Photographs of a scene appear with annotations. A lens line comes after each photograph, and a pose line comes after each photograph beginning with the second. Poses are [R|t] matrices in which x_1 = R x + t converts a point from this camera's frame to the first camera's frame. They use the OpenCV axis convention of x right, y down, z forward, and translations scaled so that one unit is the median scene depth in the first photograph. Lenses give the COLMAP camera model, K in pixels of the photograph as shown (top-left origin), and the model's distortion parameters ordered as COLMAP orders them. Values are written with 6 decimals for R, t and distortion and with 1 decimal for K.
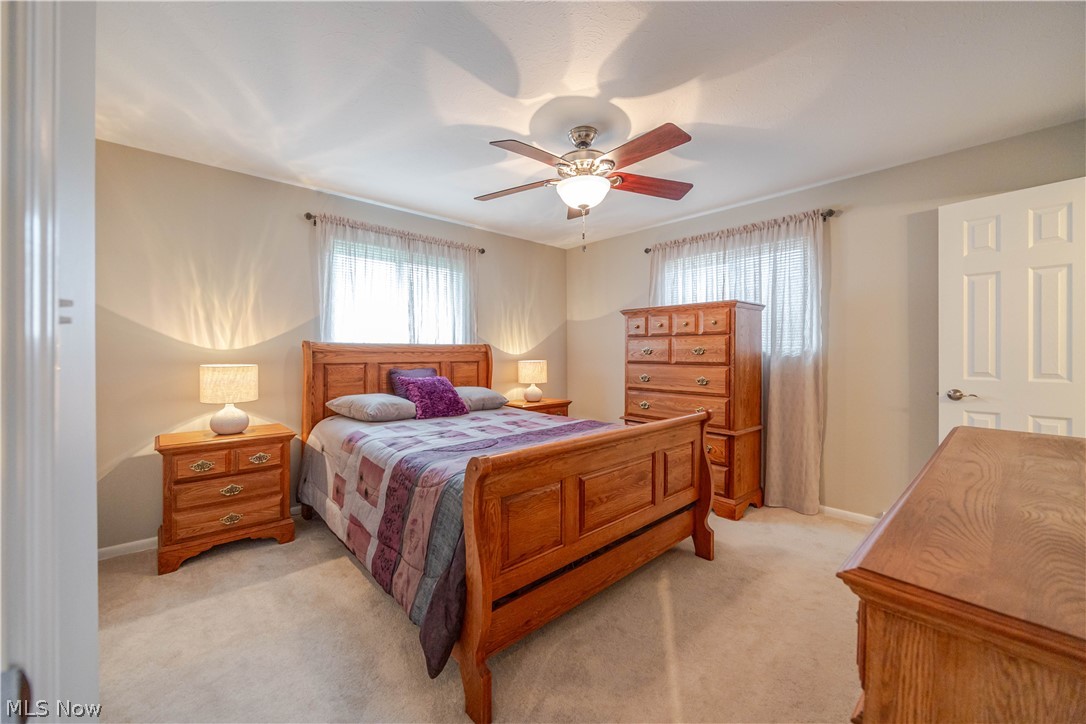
lens RADIAL K [[425.6, 0, 538.2], [0, 425.6, 356.0], [0, 0, 1]] dist [-0.003934, 0.000030]
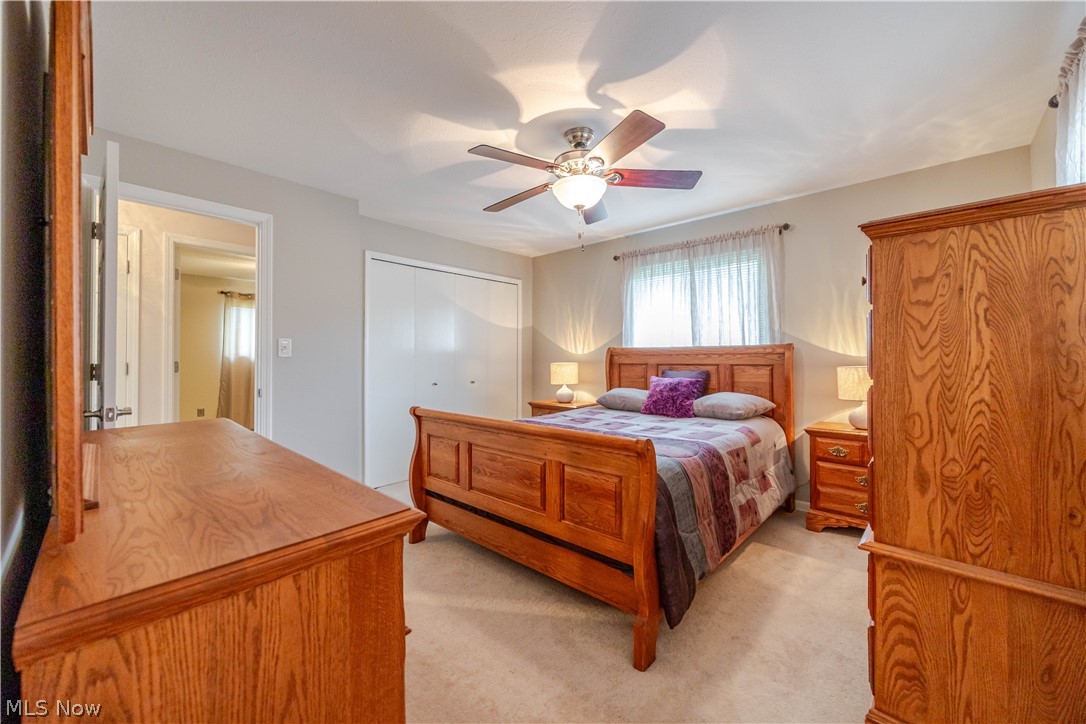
lens RADIAL K [[425.6, 0, 534.2], [0, 425.6, 356.4], [0, 0, 1]] dist [-0.003934, 0.000030]
pose [[0.070102, -0.006949, -0.997516, 0.822553], [-0.007079, 0.999947, -0.007463, 0.007176], [0.997515, 0.007585, 0.070049, 0.624820]]
